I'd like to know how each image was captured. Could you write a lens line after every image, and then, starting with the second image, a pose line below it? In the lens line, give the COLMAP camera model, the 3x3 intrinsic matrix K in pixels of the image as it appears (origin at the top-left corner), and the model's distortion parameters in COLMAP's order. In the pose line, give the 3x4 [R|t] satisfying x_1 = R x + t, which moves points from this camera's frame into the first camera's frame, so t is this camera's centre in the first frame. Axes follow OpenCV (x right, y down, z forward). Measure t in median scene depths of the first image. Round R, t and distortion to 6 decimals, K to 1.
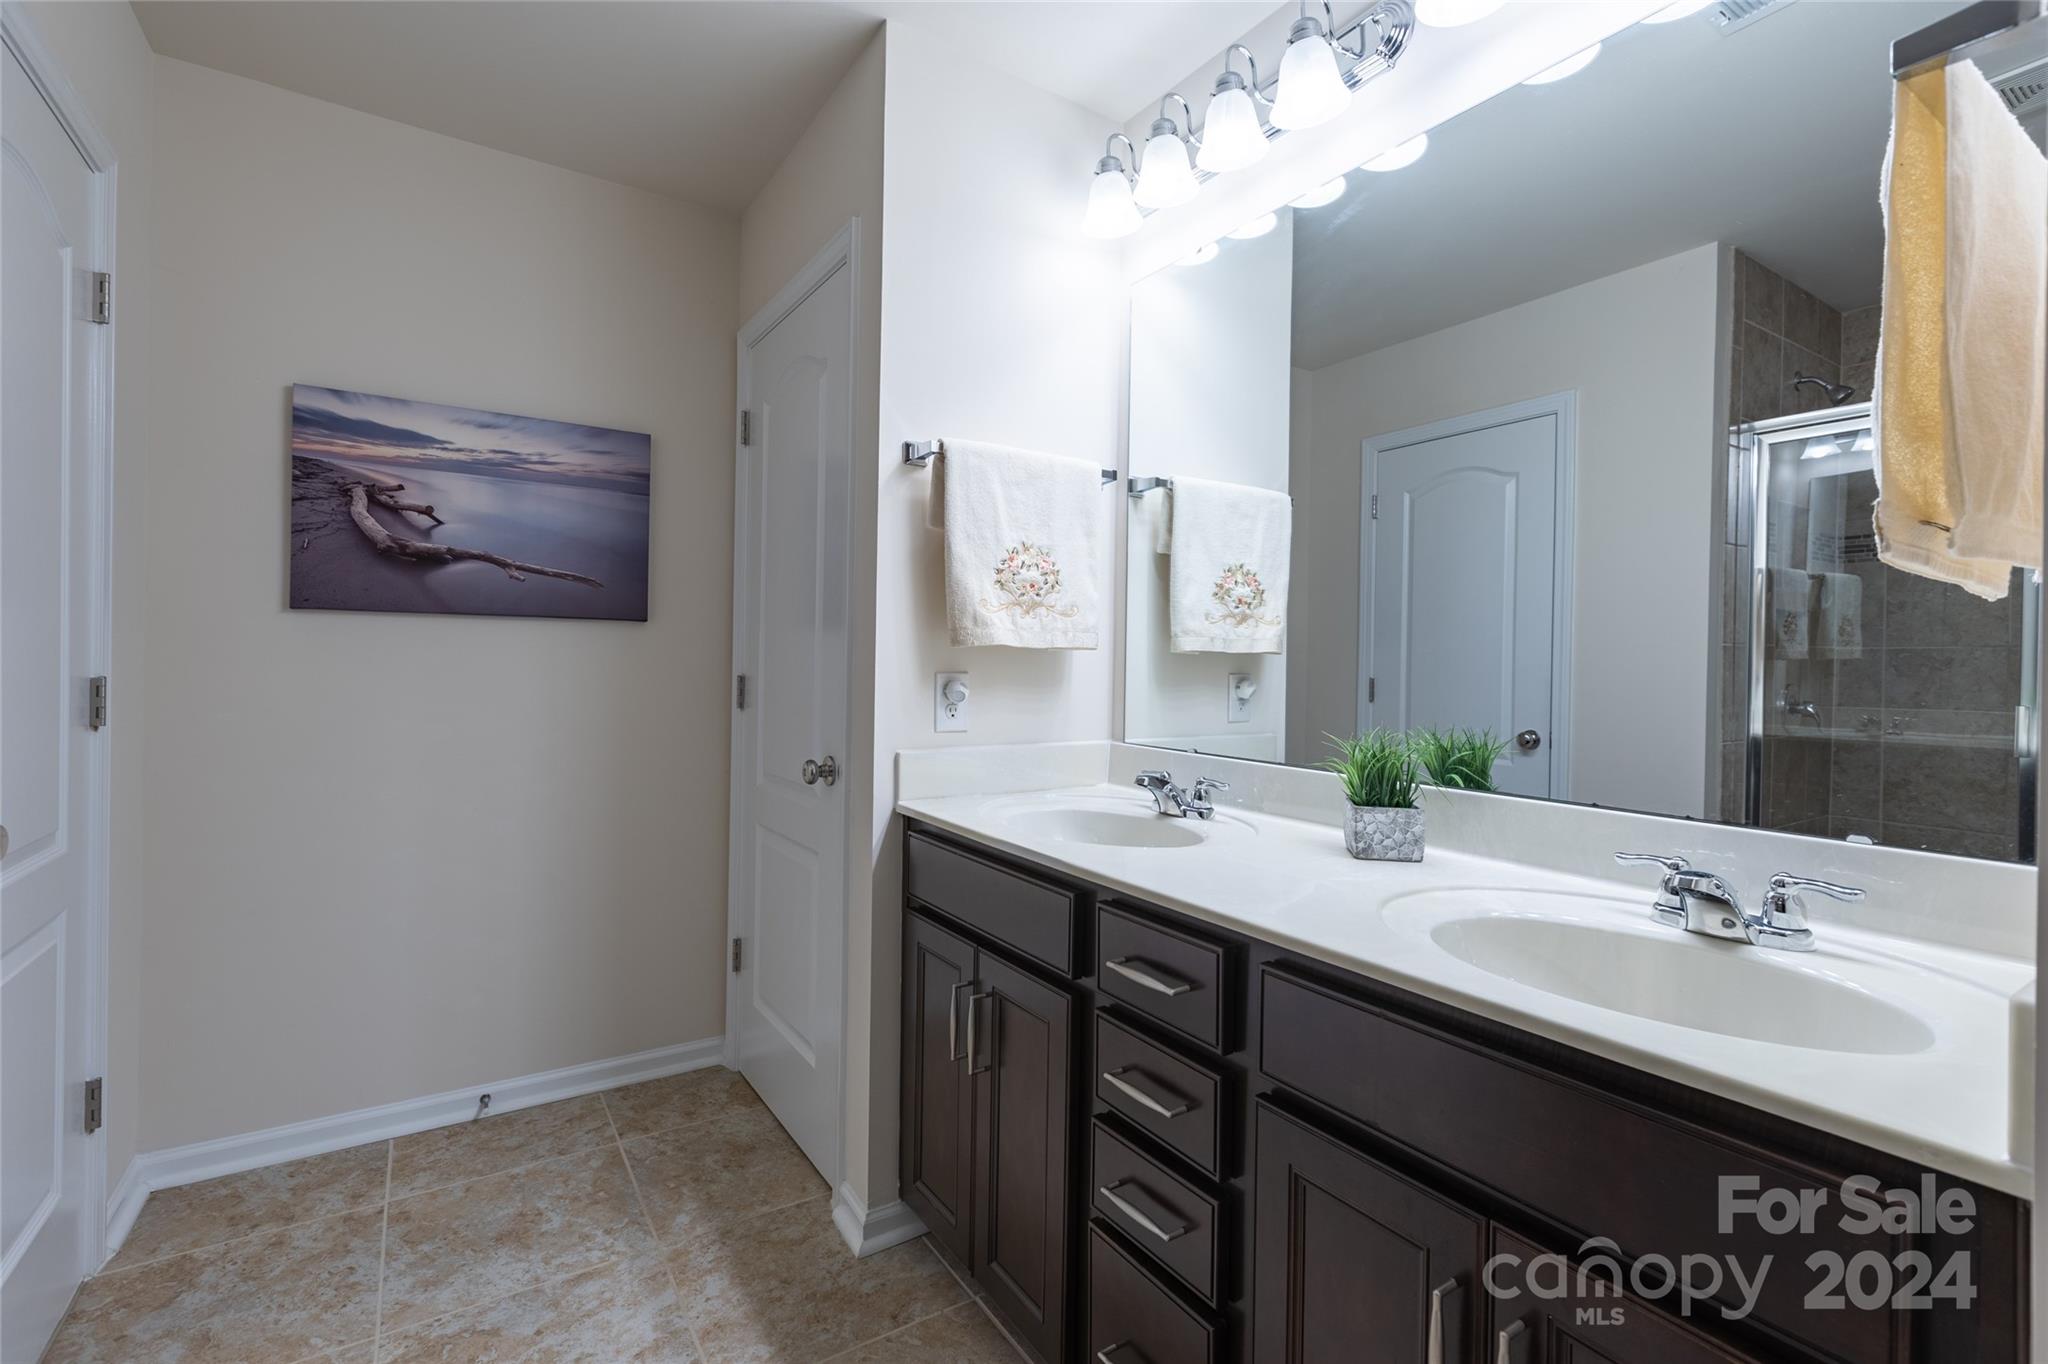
lens RADIAL K [[906.5, 0, 1023.9], [0, 906.5, 666.5], [0, 0, 1]] dist [0.001741, -0.000534]
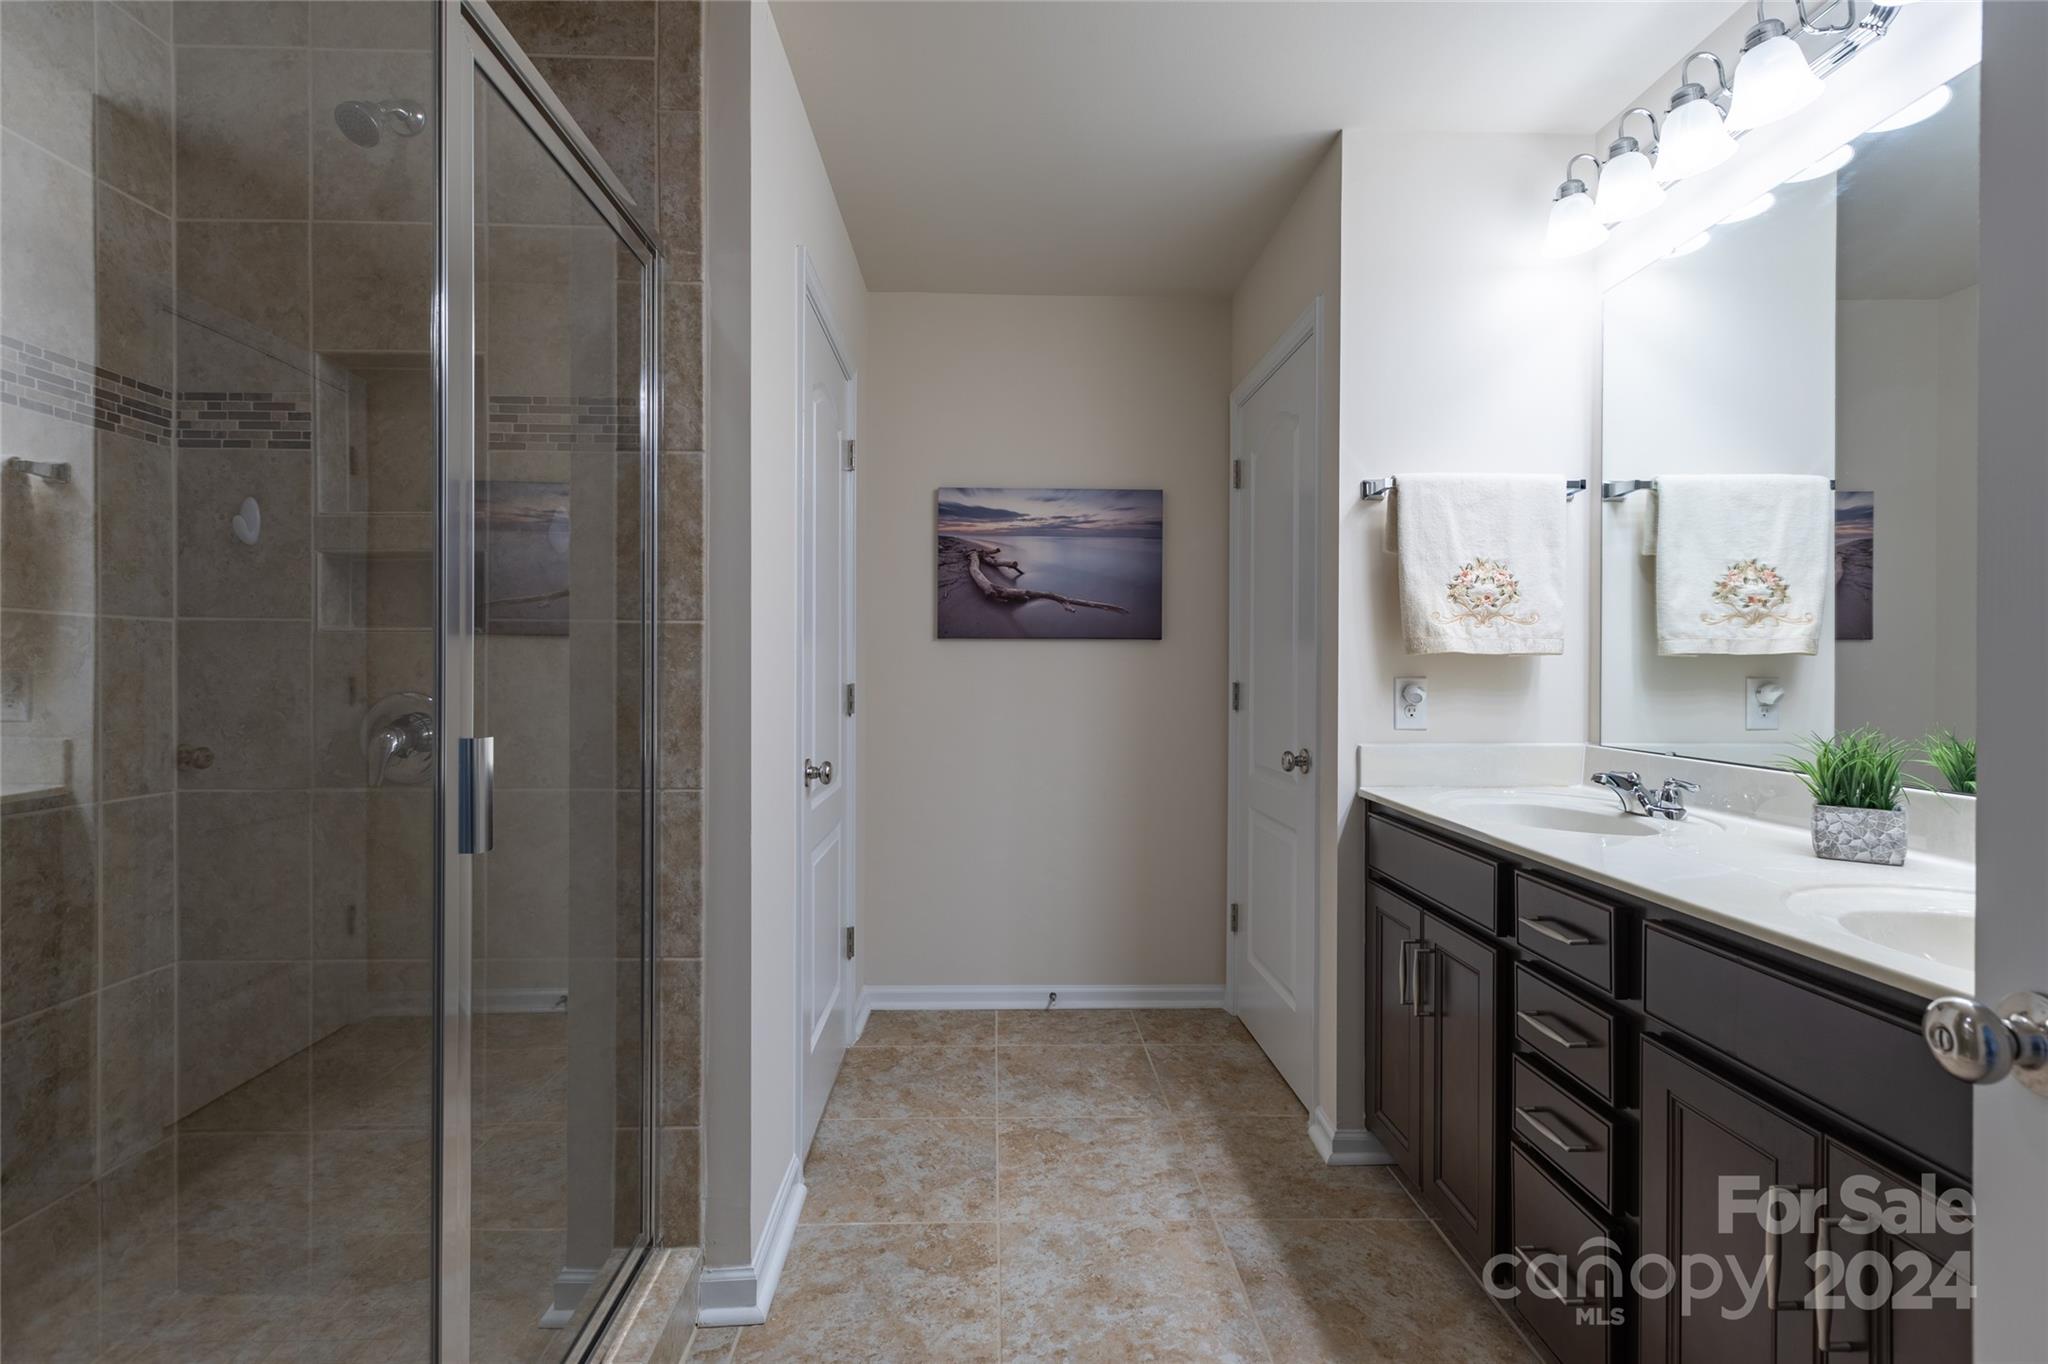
lens RADIAL K [[921.7, 0, 1013.8], [0, 921.7, 672.4], [0, 0, 1]] dist [0.002387, -0.000298]
pose [[0.847347, -0.010865, -0.530929, 0.114363], [0.007471, 0.999936, -0.008540, 0.006659], [0.530987, 0.003270, 0.847373, -0.244919]]
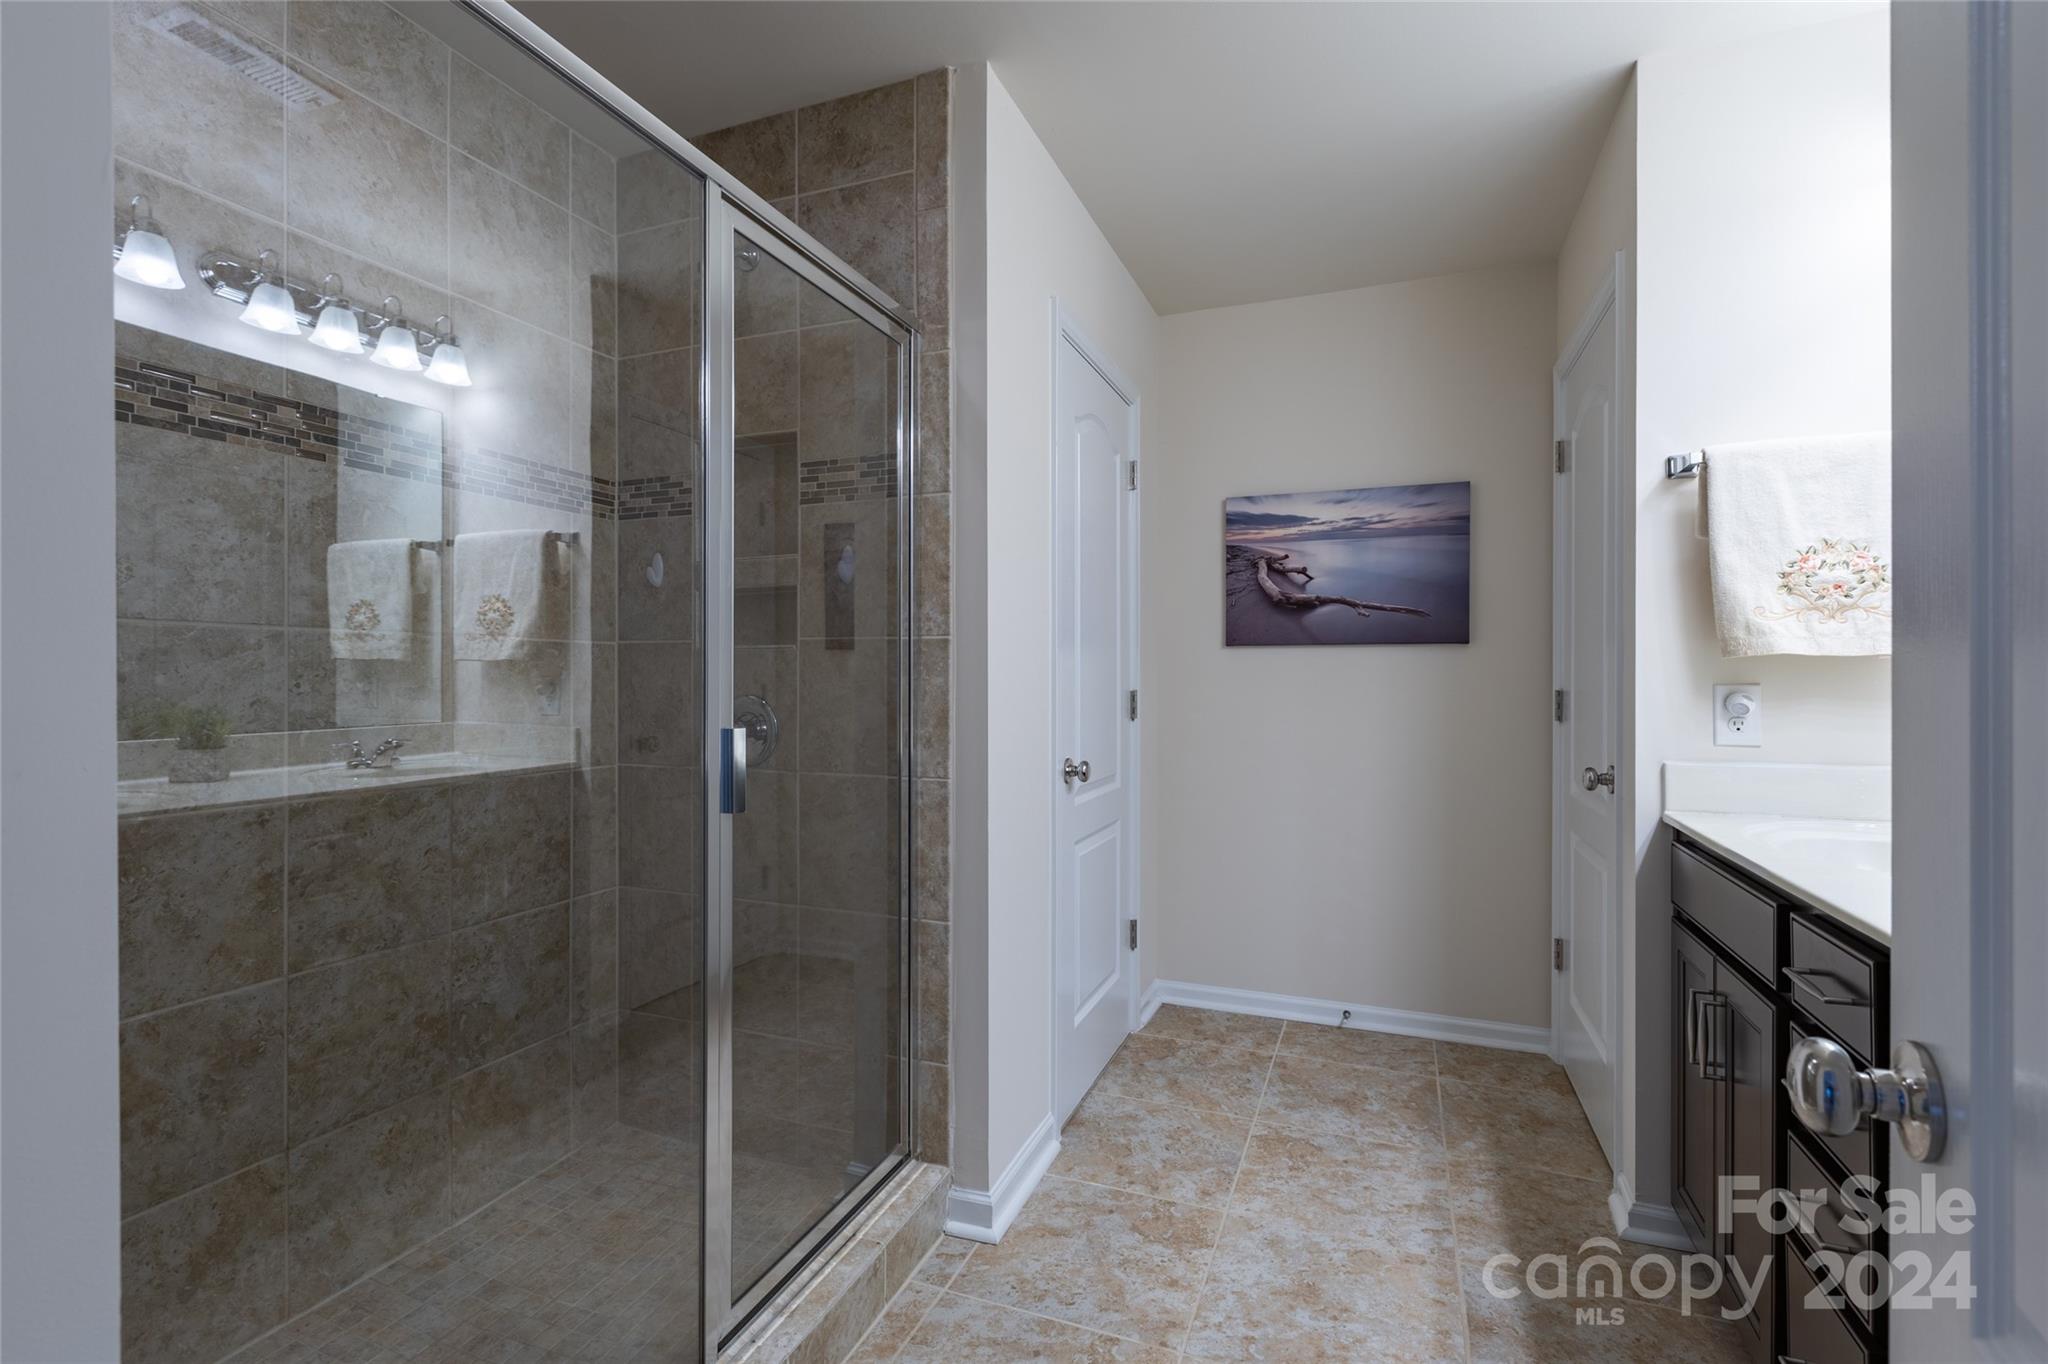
lens RADIAL K [[922.5, 0, 1017.6], [0, 922.5, 676.0], [0, 0, 1]] dist [-0.000735, 0.000118]
pose [[0.567032, -0.015373, -0.823552, 0.296447], [0.004940, 0.999871, -0.015262, 0.008949], [0.823681, 0.004586, 0.567035, -0.181524]]
